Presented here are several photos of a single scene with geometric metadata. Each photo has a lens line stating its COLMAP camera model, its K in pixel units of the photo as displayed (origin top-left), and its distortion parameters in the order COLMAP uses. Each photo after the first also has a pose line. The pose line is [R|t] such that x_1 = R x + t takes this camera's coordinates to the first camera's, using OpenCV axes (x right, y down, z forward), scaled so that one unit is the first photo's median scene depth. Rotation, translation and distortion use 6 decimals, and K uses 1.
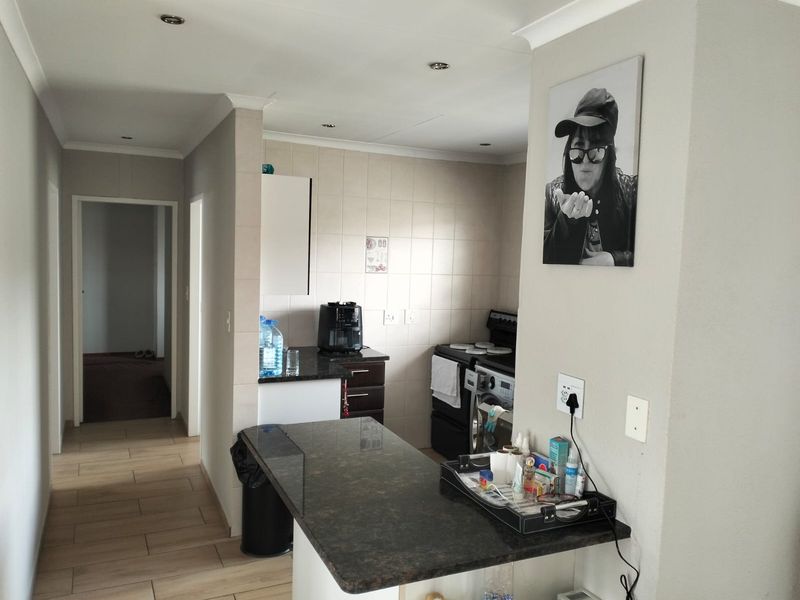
lens RADIAL K [[636.2, 0, 404.9], [0, 636.2, 297.0], [0, 0, 1]] dist [0.077644, -0.132006]
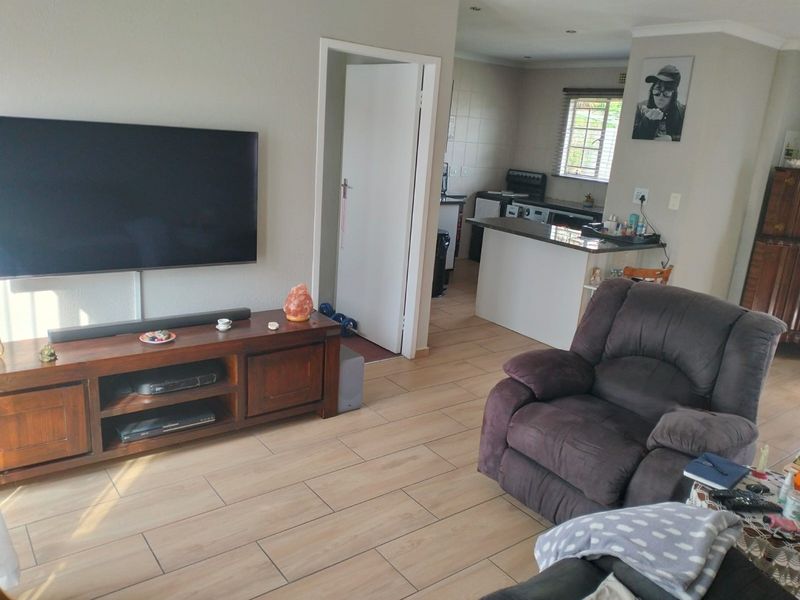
lens RADIAL K [[629.2, 0, 405.3], [0, 629.2, 296.1], [0, 0, 1]] dist [0.077261, -0.134115]
pose [[0.978837, -0.012073, 0.204285, -1.106615], [-0.028349, 0.980633, 0.193789, 0.086150], [-0.202669, -0.195479, 0.959538, -1.187779]]
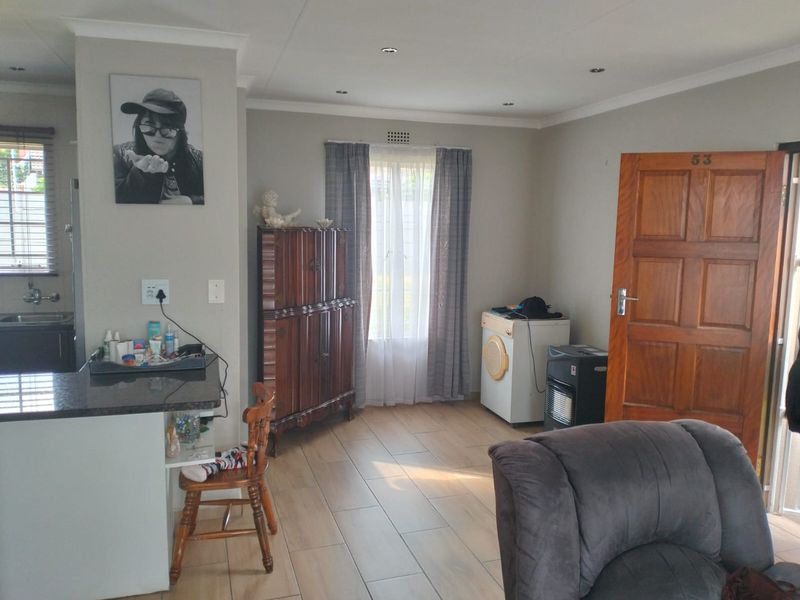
lens RADIAL K [[636.2, 0, 404.9], [0, 636.2, 297.0], [0, 0, 1]] dist [0.077644, -0.132006]
pose [[0.143880, -0.149374, 0.978256, -1.143492], [0.061268, 0.987990, 0.141849, -0.012223], [-0.987697, 0.039527, 0.151304, 0.195414]]
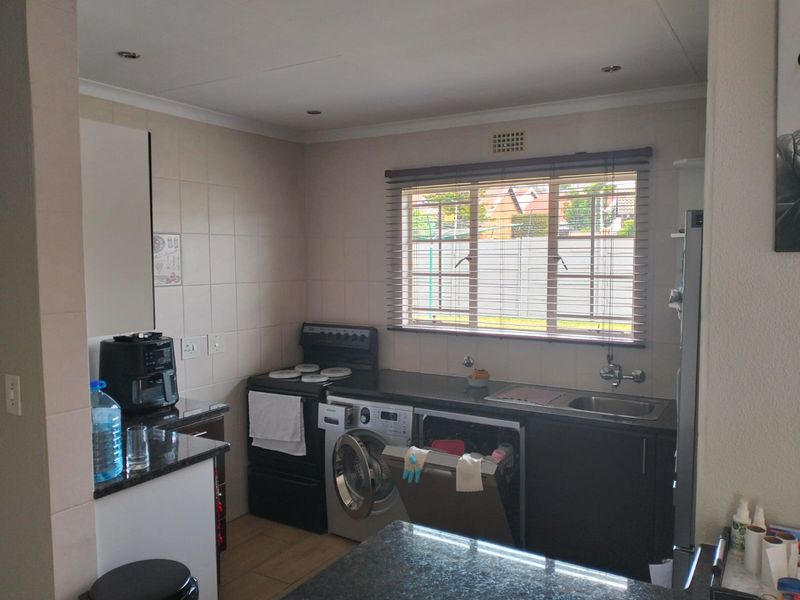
lens RADIAL K [[636.2, 0, 404.9], [0, 636.2, 297.0], [0, 0, 1]] dist [0.077644, -0.132006]
pose [[0.830853, -0.075616, 0.551330, -0.529314], [0.076717, 0.996830, 0.021105, -0.052428], [-0.551178, 0.024761, 0.834020, 0.682581]]
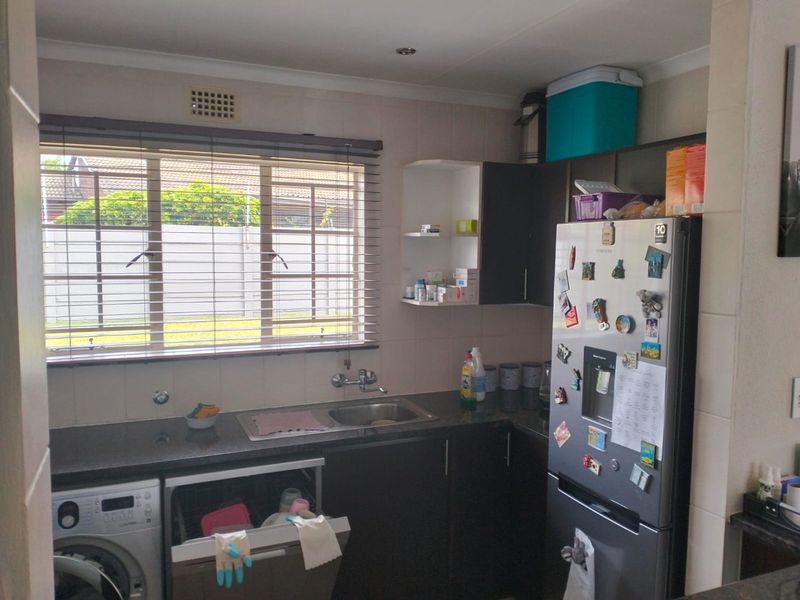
lens RADIAL K [[636.2, 0, 404.9], [0, 636.2, 297.0], [0, 0, 1]] dist [0.077644, -0.132006]
pose [[0.028051, -0.111057, 0.993418, -0.679515], [0.068959, 0.991657, 0.108913, -0.133817], [-0.997225, 0.065450, 0.035475, 1.567516]]
